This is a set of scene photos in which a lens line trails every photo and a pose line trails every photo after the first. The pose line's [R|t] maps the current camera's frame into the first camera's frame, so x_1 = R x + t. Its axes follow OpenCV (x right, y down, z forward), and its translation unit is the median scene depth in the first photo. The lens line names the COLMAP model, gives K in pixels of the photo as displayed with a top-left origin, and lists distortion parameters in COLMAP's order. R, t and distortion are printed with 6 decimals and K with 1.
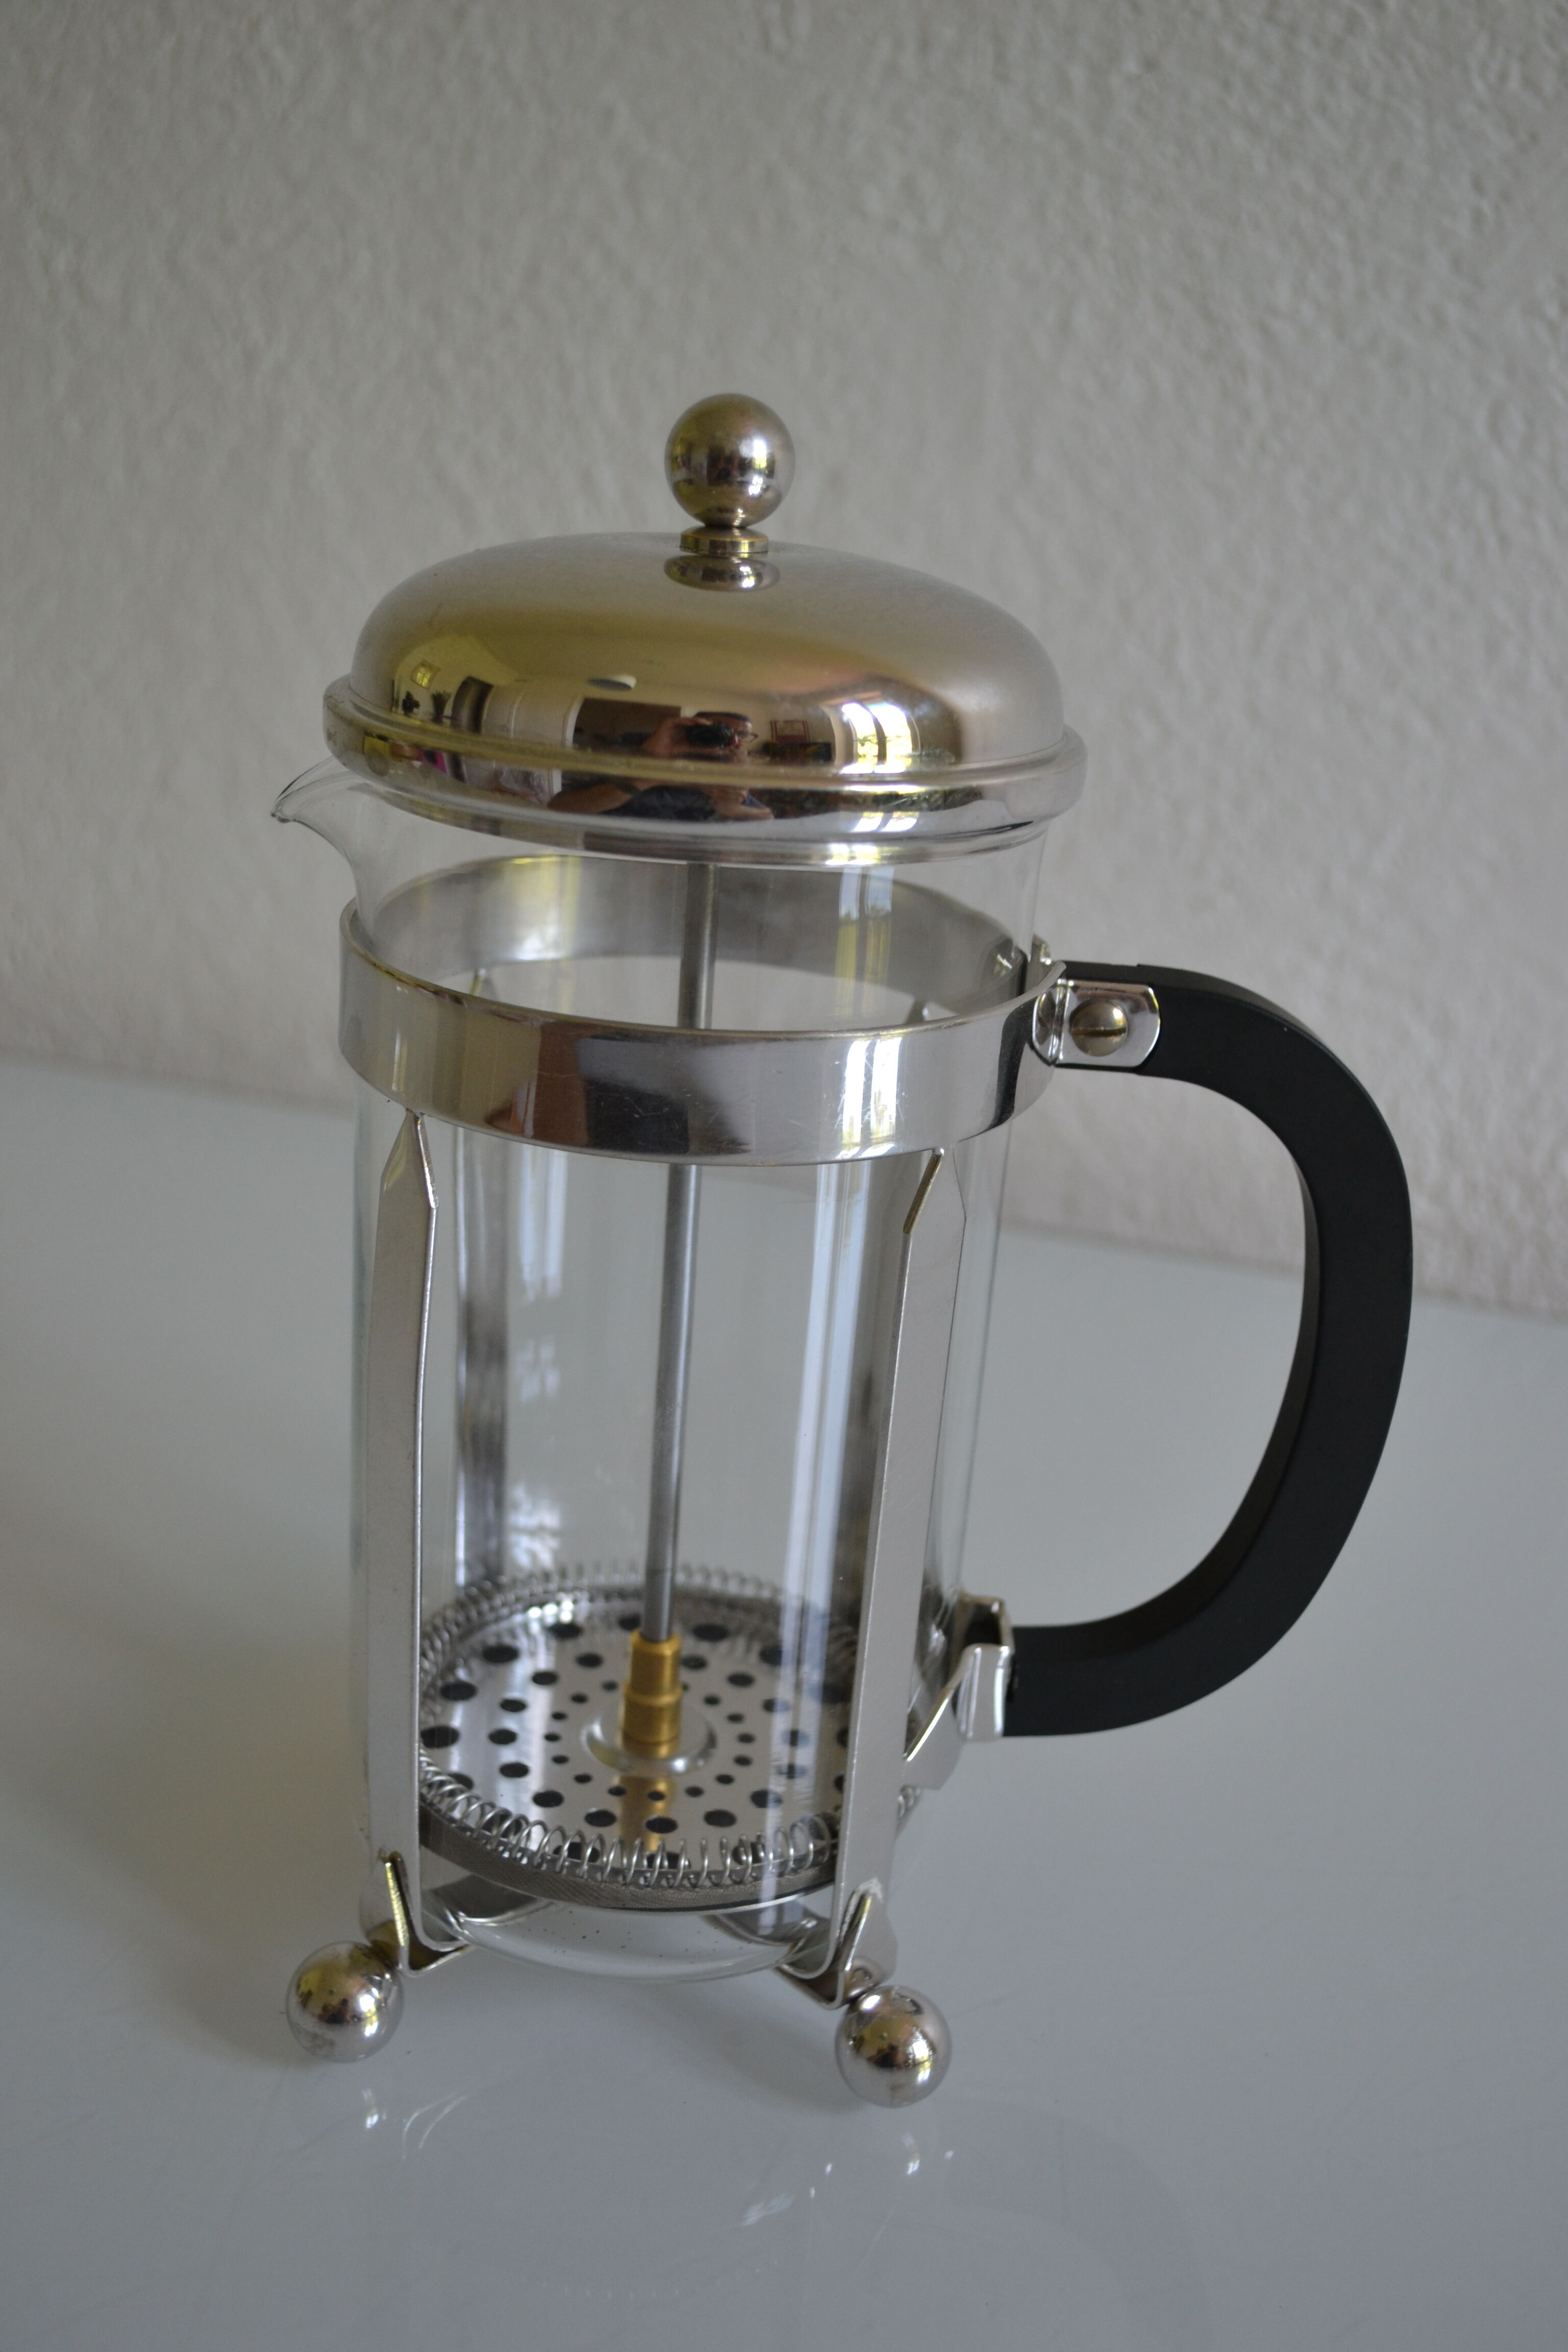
lens RADIAL K [[2330.7, 0, 752.0], [0, 2330.7, 1190.1], [0, 0, 1]] dist [-0.057654, 0.005220]
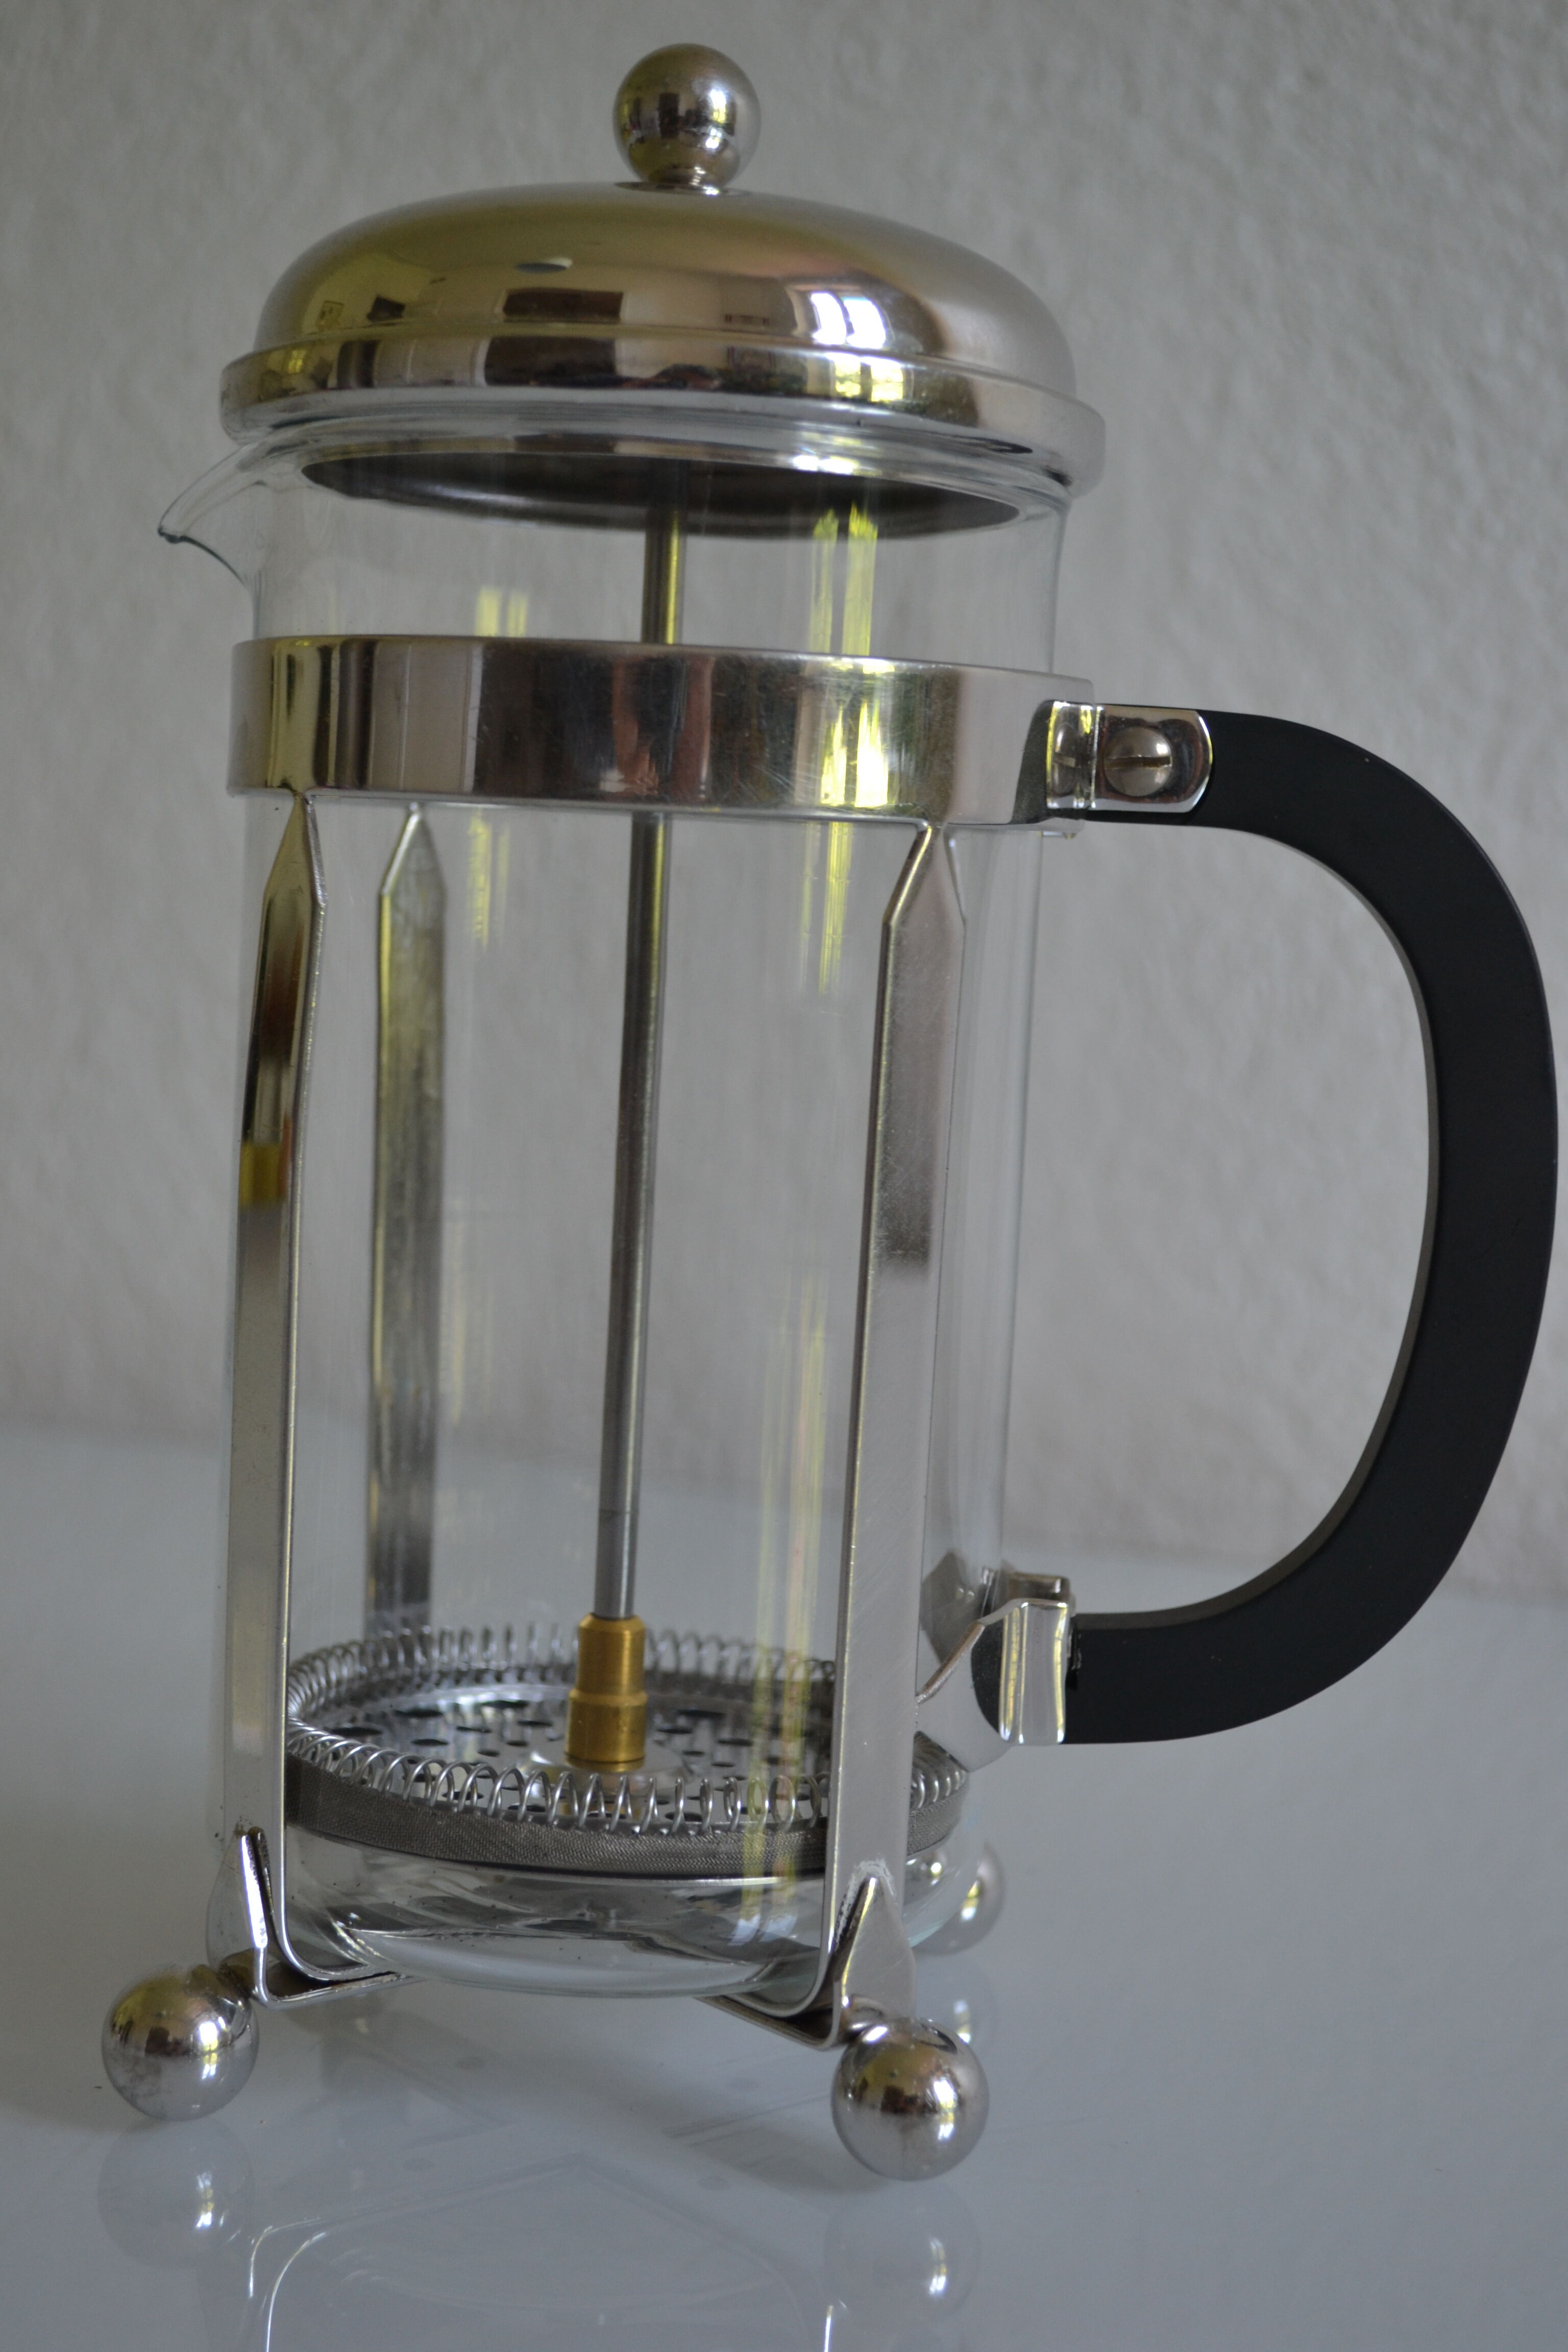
lens RADIAL K [[3401.5, 0, 745.5], [0, 3401.5, 1181.8], [0, 0, 1]] dist [-0.023089, 0.049689]
pose [[0.997990, -0.011039, -0.062400, 0.072059], [-0.005676, 0.965182, -0.261519, 0.334607], [0.063114, 0.261348, 0.963179, -0.114069]]
